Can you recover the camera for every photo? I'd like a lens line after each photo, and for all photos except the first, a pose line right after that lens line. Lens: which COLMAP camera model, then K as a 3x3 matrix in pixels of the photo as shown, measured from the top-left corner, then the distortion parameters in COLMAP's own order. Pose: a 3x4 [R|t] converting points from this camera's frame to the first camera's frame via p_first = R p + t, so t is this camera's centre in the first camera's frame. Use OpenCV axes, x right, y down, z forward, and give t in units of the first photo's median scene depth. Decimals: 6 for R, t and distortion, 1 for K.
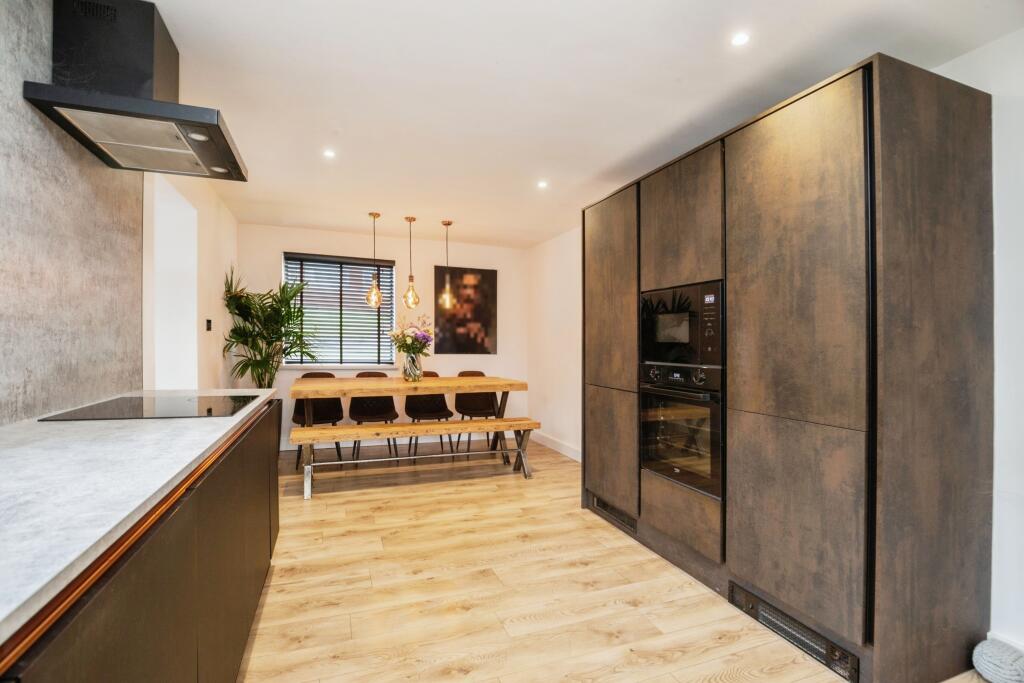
lens RADIAL K [[475.2, 0, 512.0], [0, 475.2, 341.5], [0, 0, 1]] dist [-0.003023, -0.000106]
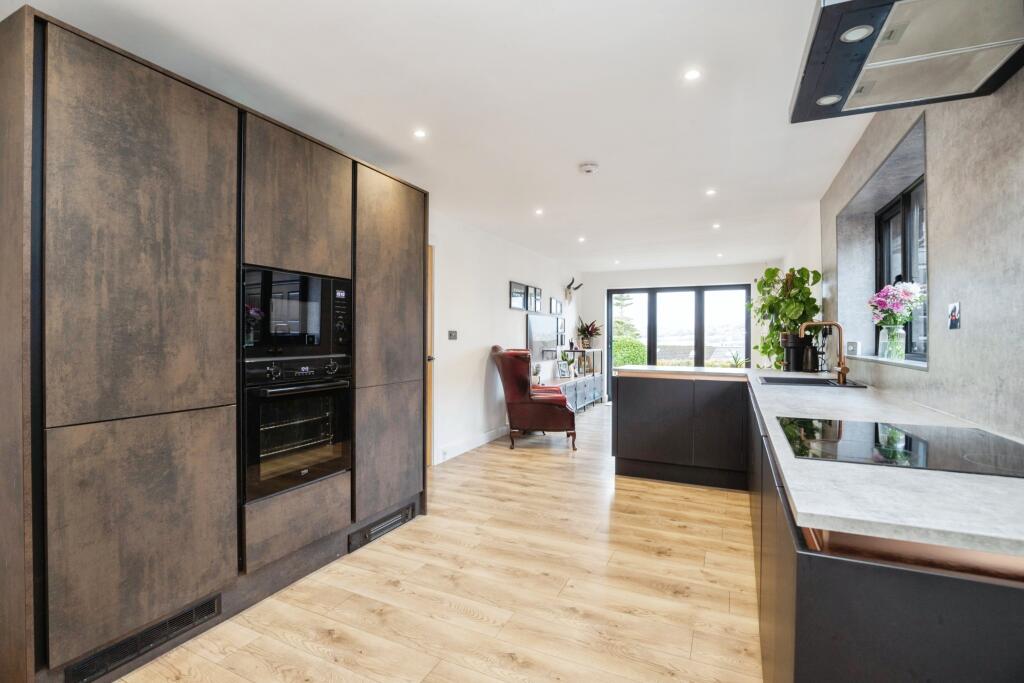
lens RADIAL K [[469.6, 0, 510.5], [0, 469.6, 309.5], [0, 0, 1]] dist [0.000725, 0.000080]
pose [[-0.682665, 0.023717, 0.730346, -0.681966], [-0.018779, 0.998574, -0.049980, -0.006984], [-0.730490, -0.047835, -0.681246, 1.523823]]
